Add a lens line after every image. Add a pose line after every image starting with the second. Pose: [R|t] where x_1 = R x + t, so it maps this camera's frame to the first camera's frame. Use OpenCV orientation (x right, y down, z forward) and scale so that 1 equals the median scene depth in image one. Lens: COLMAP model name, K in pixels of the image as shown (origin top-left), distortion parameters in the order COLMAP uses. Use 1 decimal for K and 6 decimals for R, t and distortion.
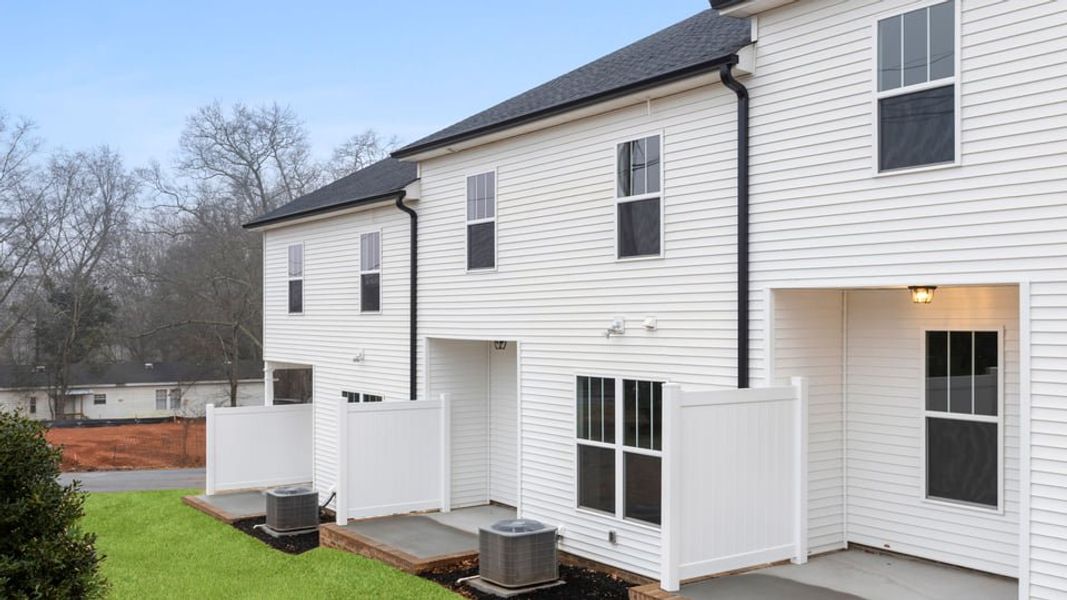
lens RADIAL K [[1037.1, 0, 532.3], [0, 1037.1, 280.6], [0, 0, 1]] dist [-0.003020, -0.001672]
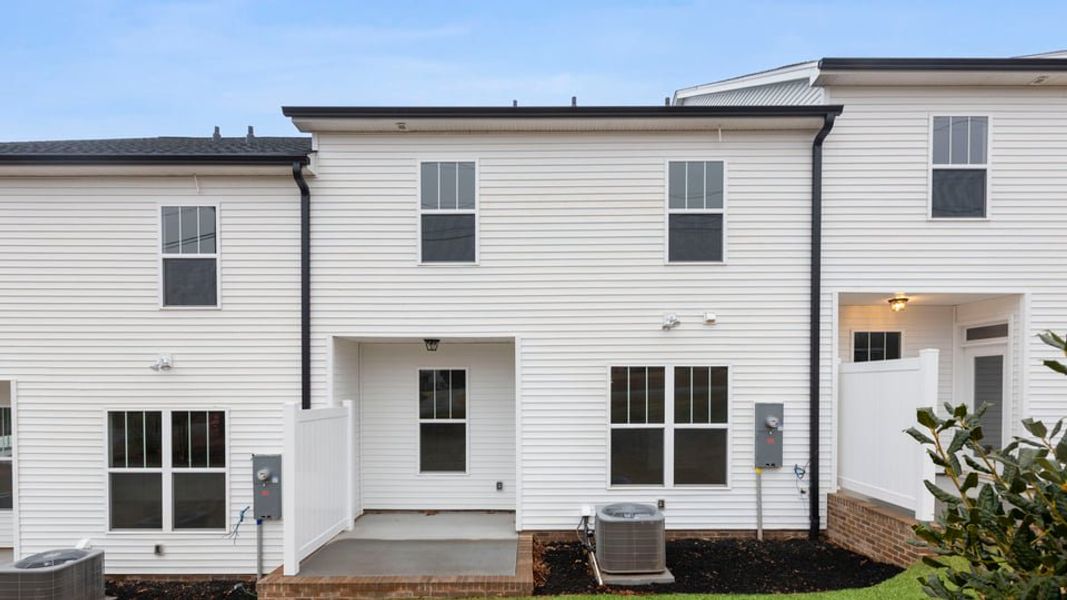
lens RADIAL K [[568.1, 0, 534.1], [0, 568.1, 377.3], [0, 0, 1]] dist [0.003476, 0.000707]
pose [[0.566839, 0.009955, 0.823768, -0.242601], [-0.027333, 0.999604, 0.006728, 0.049577], [-0.823375, -0.026330, 0.566887, 0.359626]]
